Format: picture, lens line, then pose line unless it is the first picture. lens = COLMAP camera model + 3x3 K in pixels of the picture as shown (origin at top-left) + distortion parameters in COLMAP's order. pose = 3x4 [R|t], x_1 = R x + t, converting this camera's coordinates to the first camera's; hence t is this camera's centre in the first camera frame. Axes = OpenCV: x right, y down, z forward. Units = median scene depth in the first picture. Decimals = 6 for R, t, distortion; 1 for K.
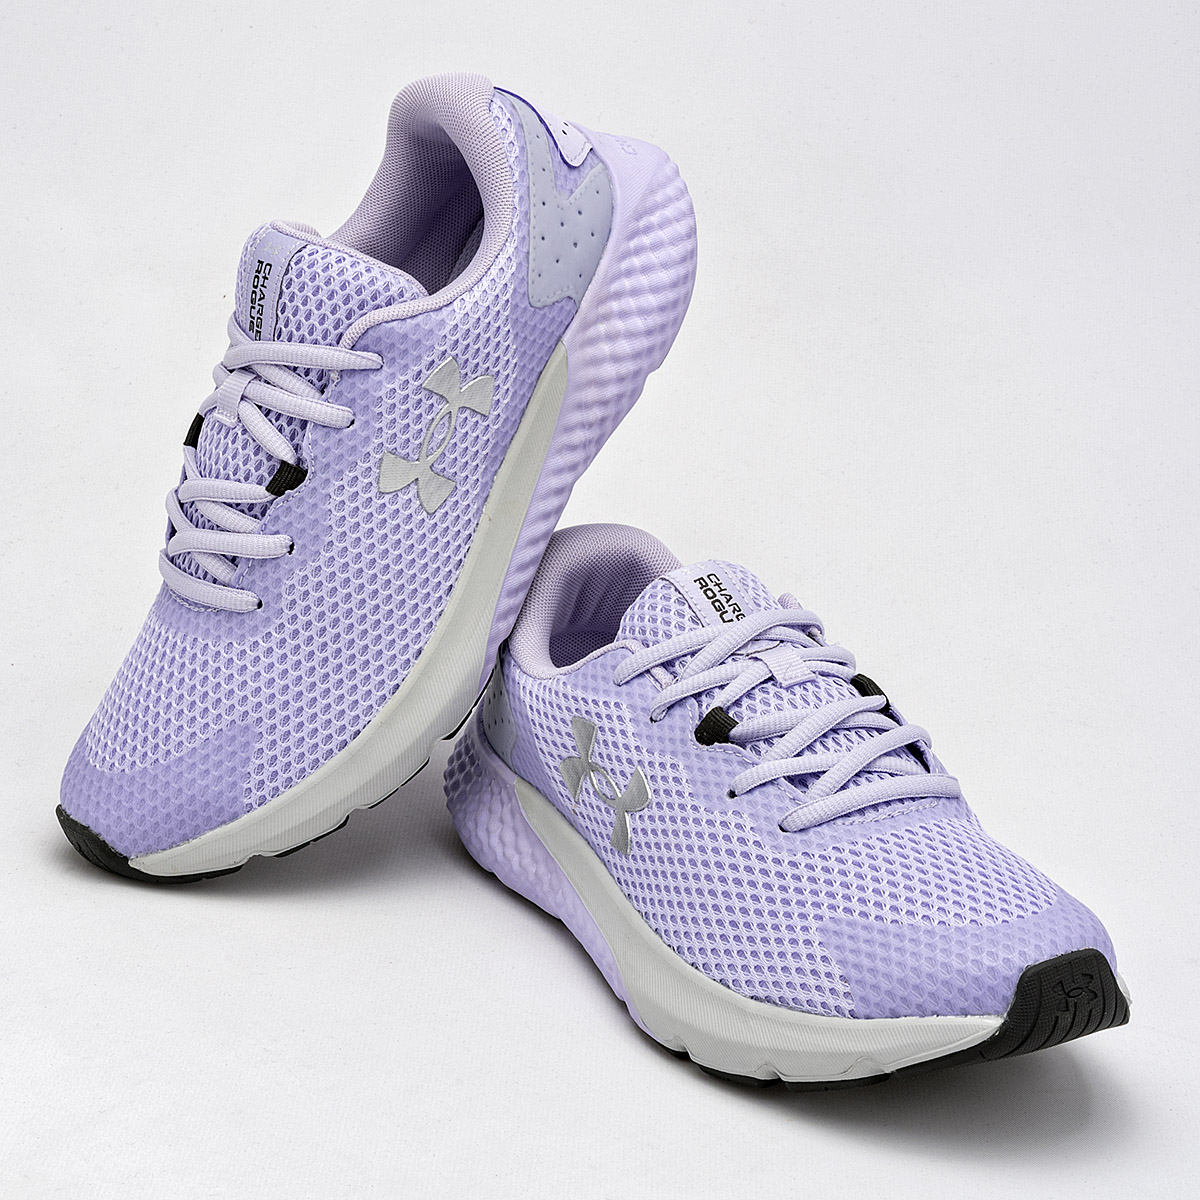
lens RADIAL K [[2297.7, 0, 600.0], [0, 2297.7, 600.0], [0, 0, 1]] dist [-0.015019, -0.074202]
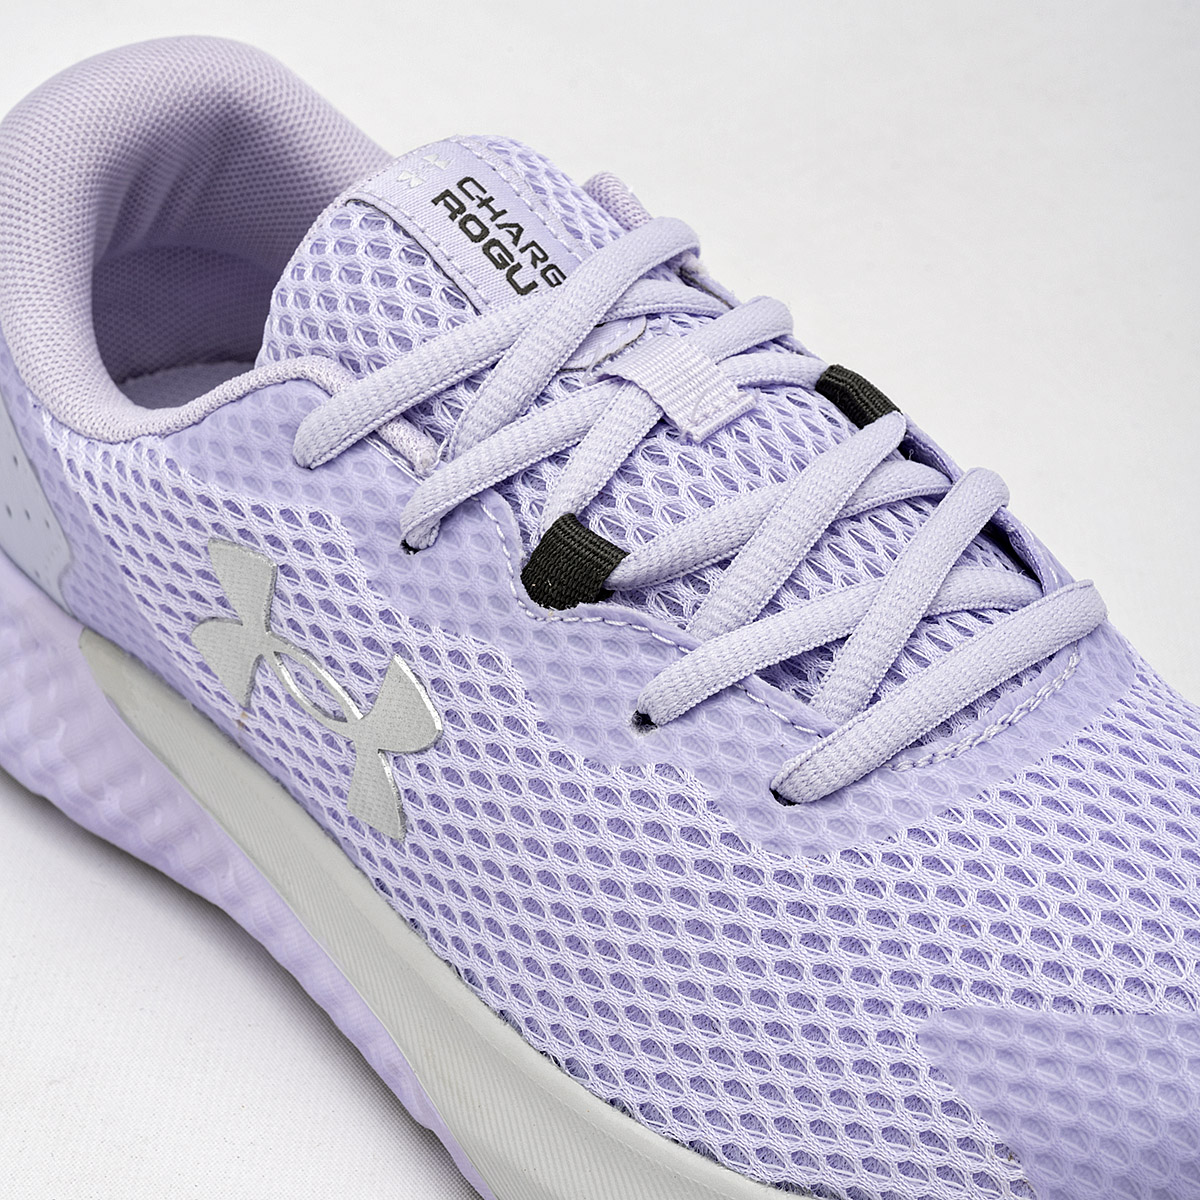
lens RADIAL K [[2723.4, 0, 600.0], [0, 2723.4, 600.0], [0, 0, 1]] dist [0.127479, -0.373901]
pose [[0.961026, -0.181523, 0.208514, -0.054615], [0.115211, 0.948588, 0.294800, -0.091563], [-0.251307, -0.259287, 0.932531, 0.501163]]
